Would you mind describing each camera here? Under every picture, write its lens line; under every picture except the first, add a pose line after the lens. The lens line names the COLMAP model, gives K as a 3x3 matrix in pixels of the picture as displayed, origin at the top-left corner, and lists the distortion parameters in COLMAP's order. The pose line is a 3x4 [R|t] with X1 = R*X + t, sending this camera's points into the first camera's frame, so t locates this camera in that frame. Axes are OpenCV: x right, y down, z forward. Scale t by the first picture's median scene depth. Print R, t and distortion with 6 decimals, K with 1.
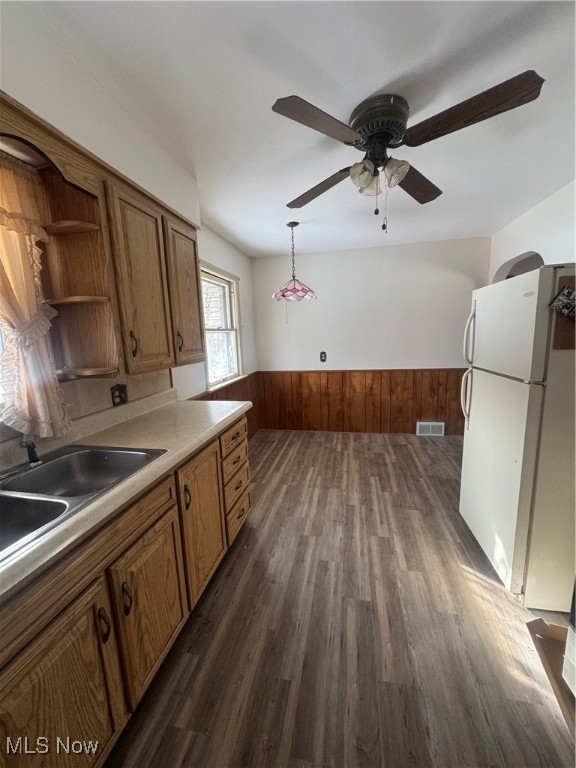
lens RADIAL K [[305.4, 0, 289.0], [0, 305.4, 382.8], [0, 0, 1]] dist [-0.001948, 0.000220]
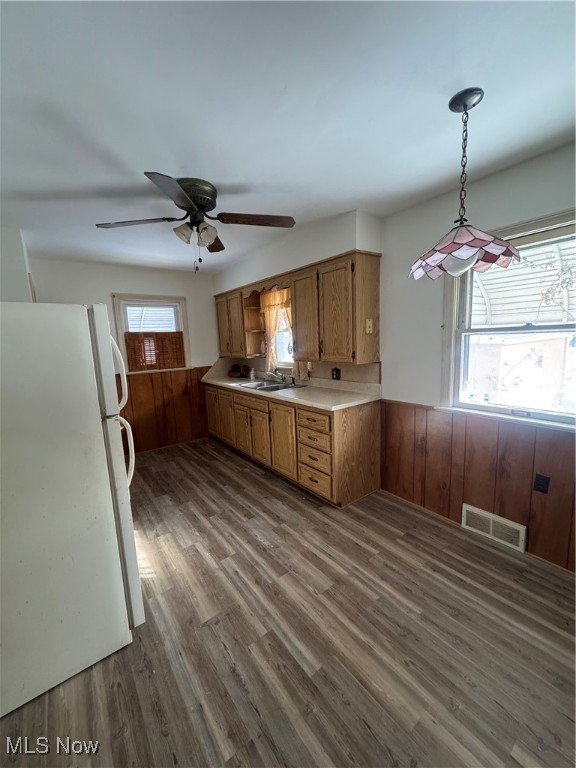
lens RADIAL K [[305.4, 0, 289.8], [0, 305.4, 384.9], [0, 0, 1]] dist [-0.001948, 0.000220]
pose [[-0.653386, 0.170244, -0.737634, 0.774192], [-0.058996, 0.959971, 0.273817, -0.305529], [0.754723, 0.222426, -0.617188, 1.578861]]
